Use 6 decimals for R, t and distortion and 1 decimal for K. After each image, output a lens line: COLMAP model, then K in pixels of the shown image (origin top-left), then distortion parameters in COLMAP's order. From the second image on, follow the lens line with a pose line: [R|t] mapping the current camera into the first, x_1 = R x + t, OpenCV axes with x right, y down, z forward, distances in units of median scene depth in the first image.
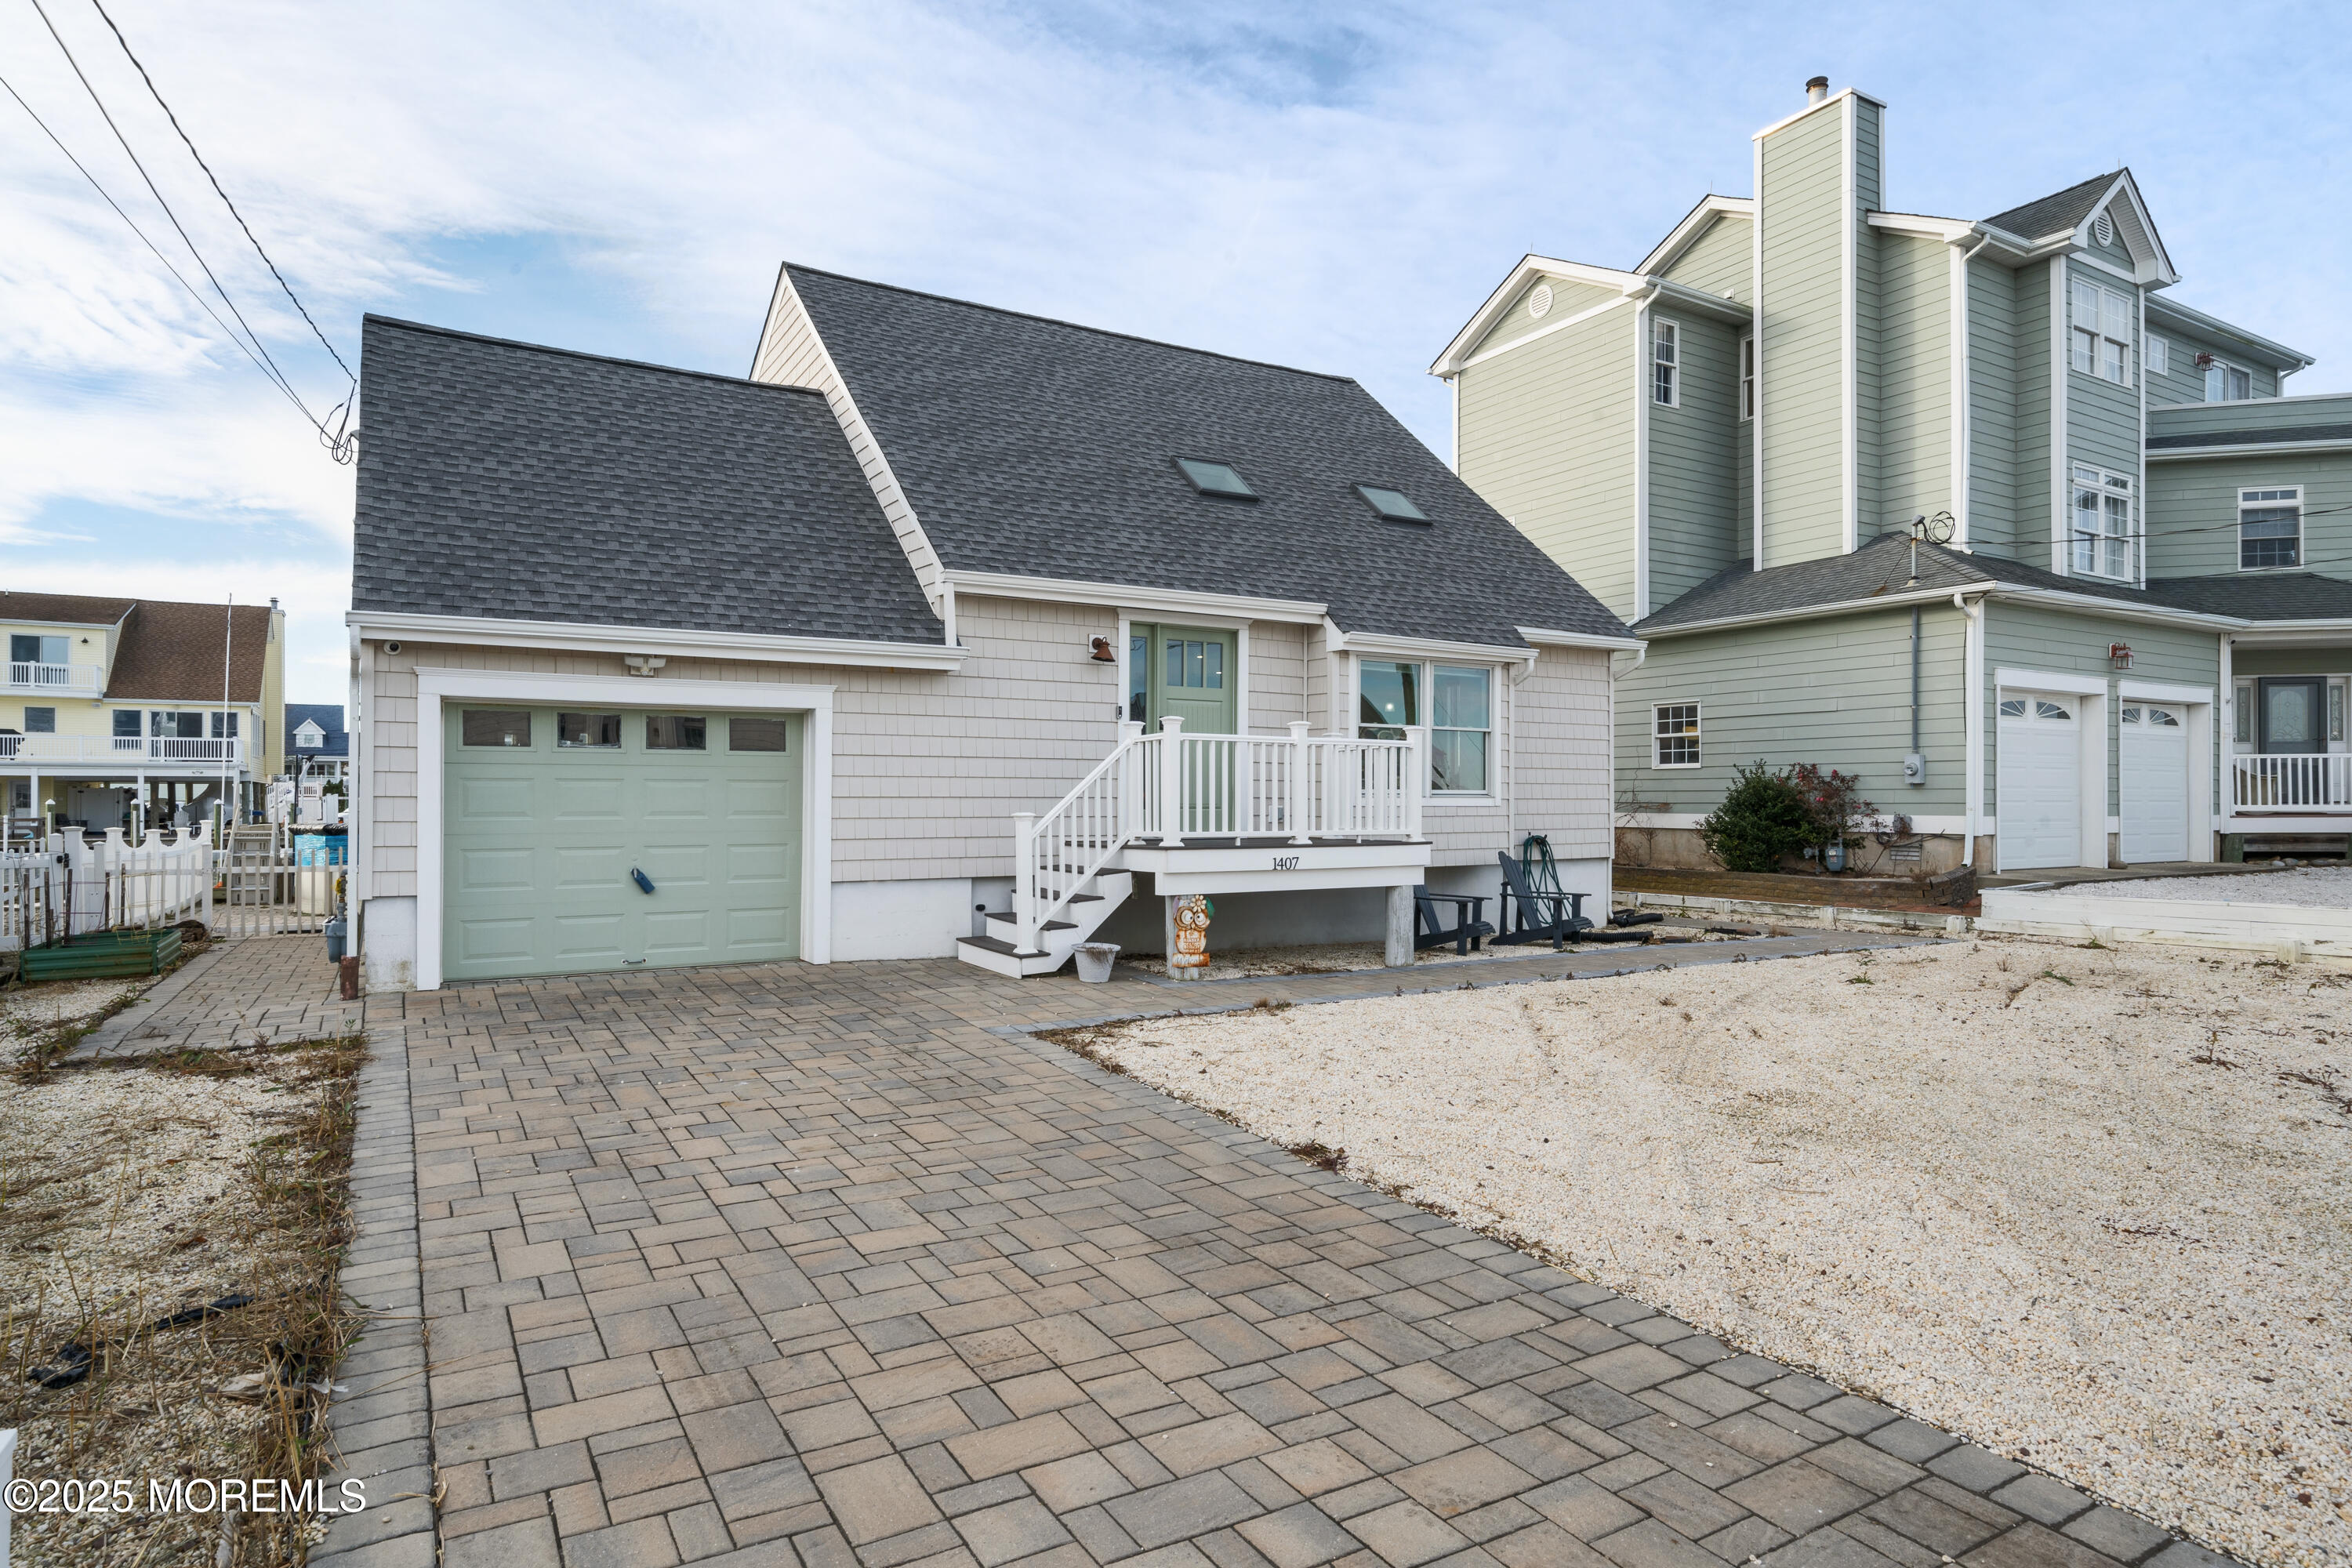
lens RADIAL K [[1290.7, 0, 1176.0], [0, 1290.7, 784.0], [0, 0, 1]] dist [0.000425, -0.000204]
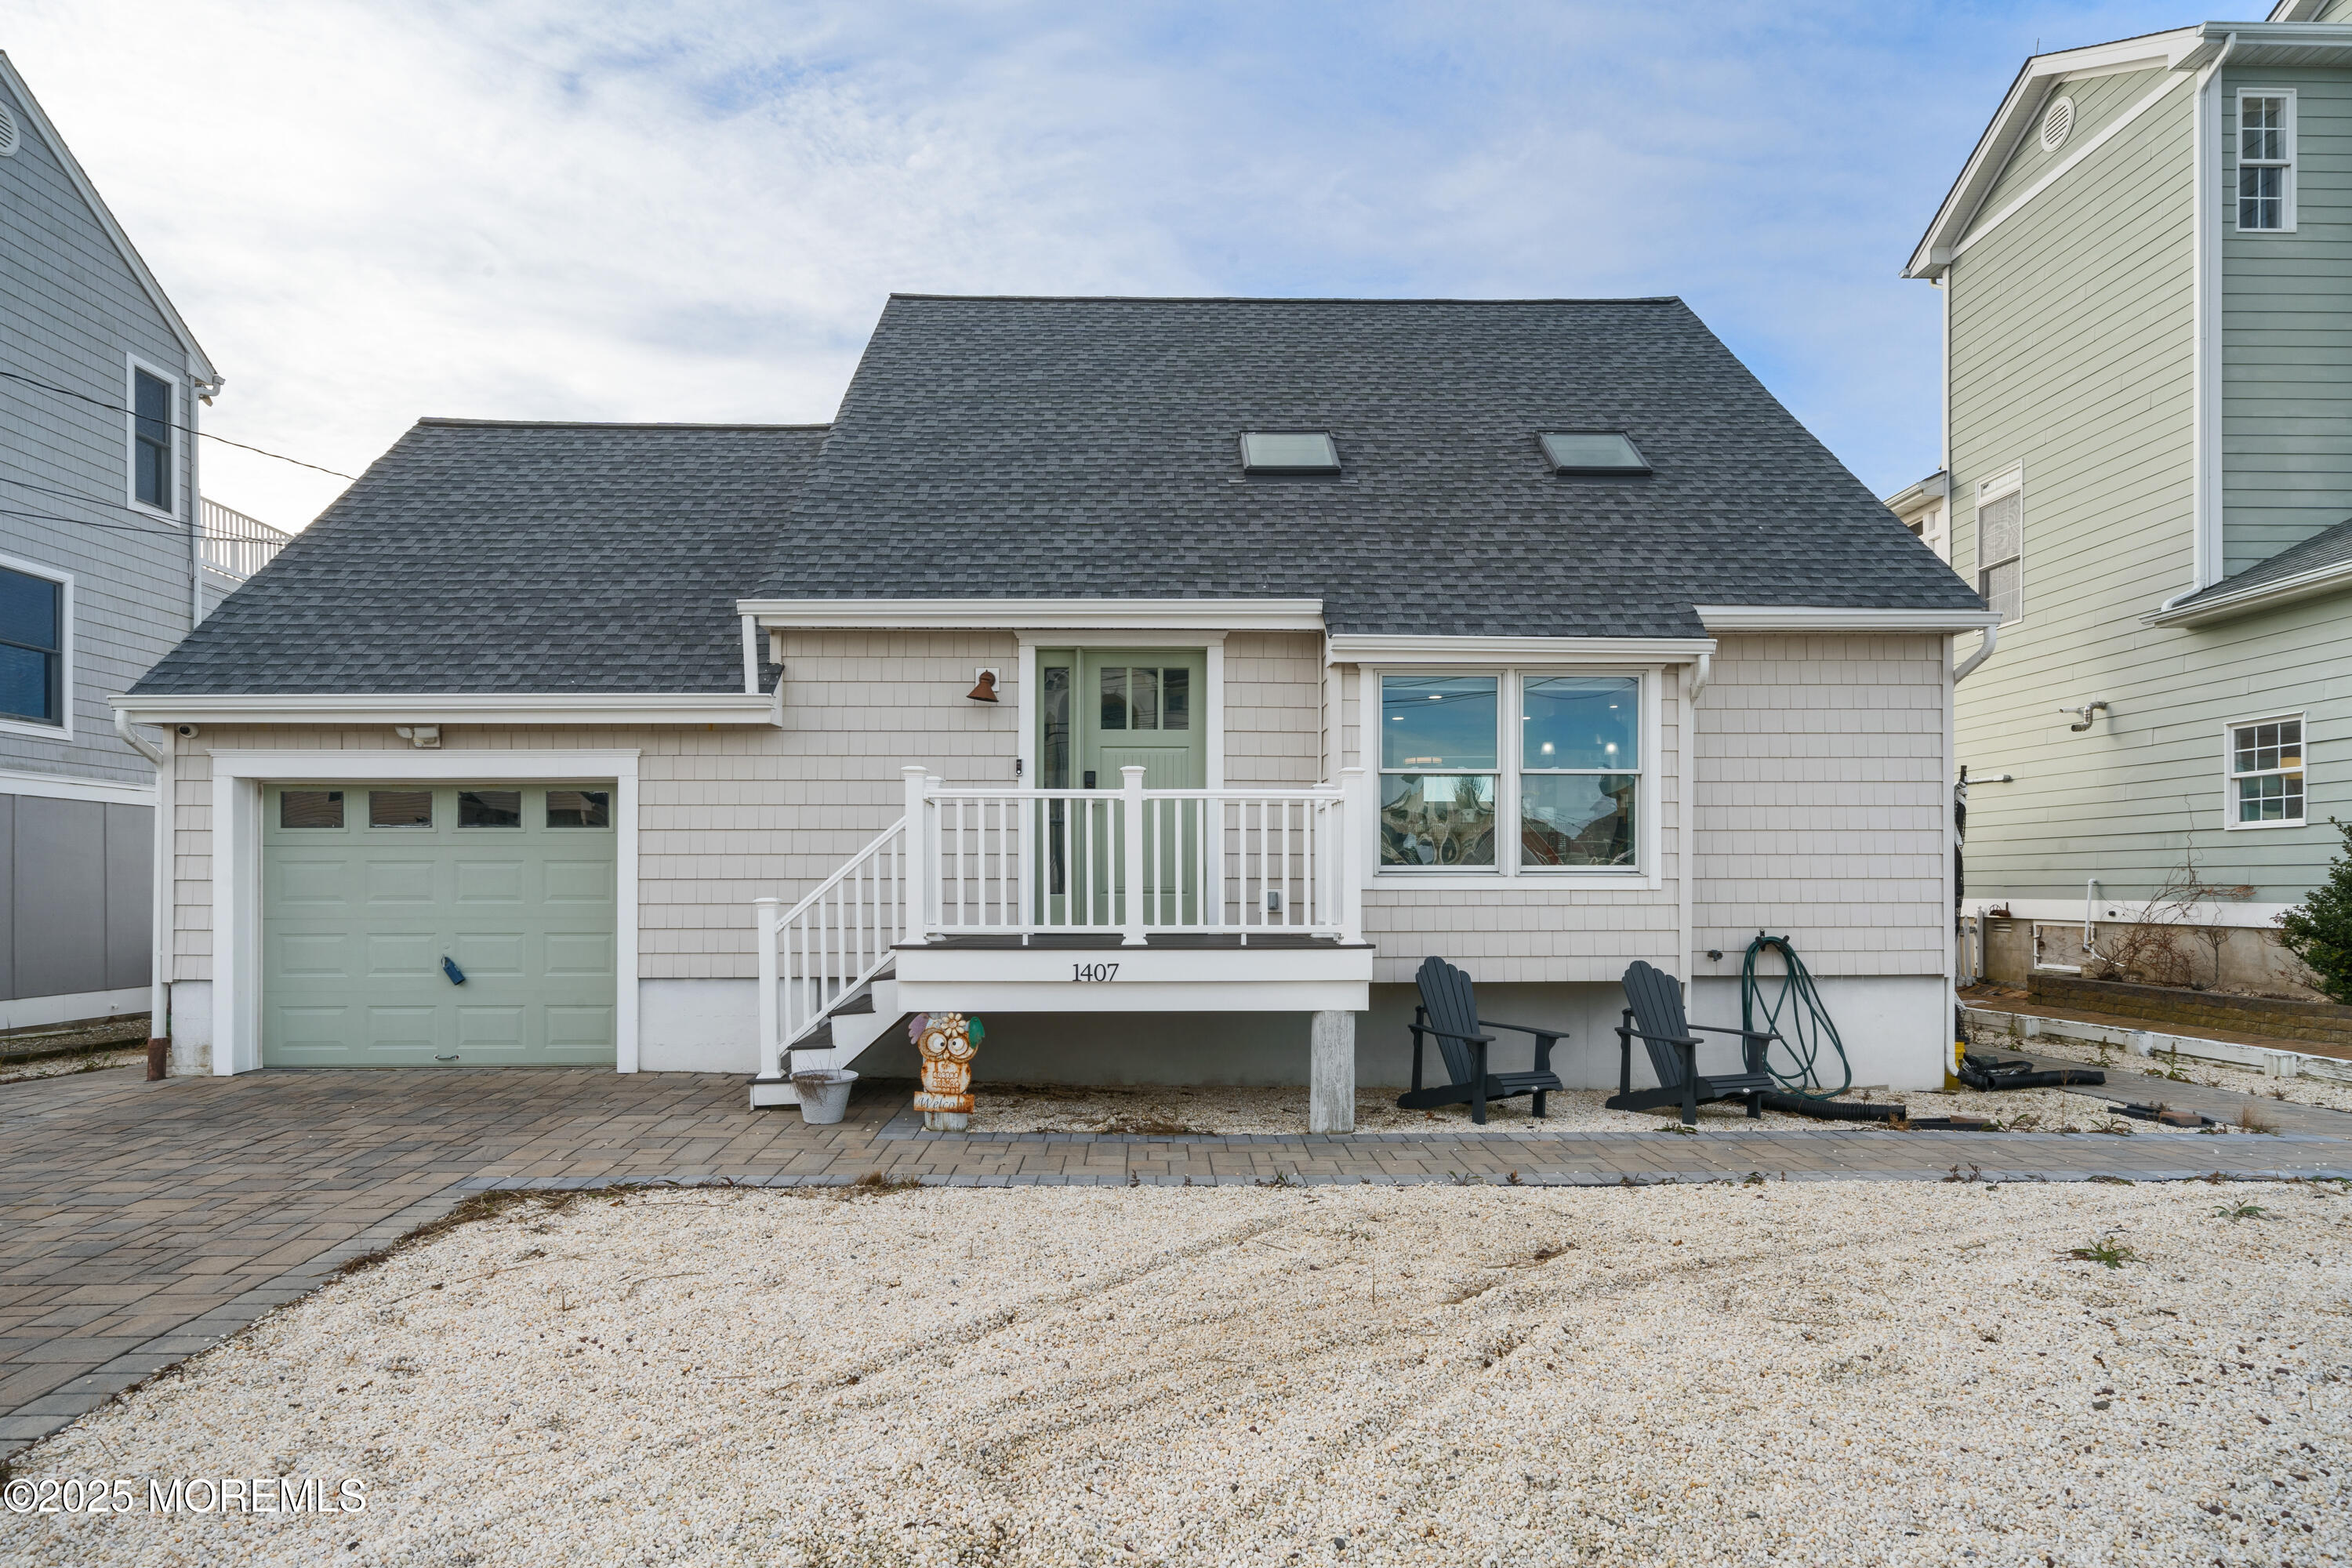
lens RADIAL K [[1322.6, 0, 1173.5], [0, 1322.6, 879.7], [0, 0, 1]] dist [-0.000389, -0.000535]
pose [[0.870997, -0.004452, -0.491268, 0.433886], [0.008312, 0.999949, 0.005675, 0.007603], [0.491218, -0.009026, 0.870990, 0.373454]]
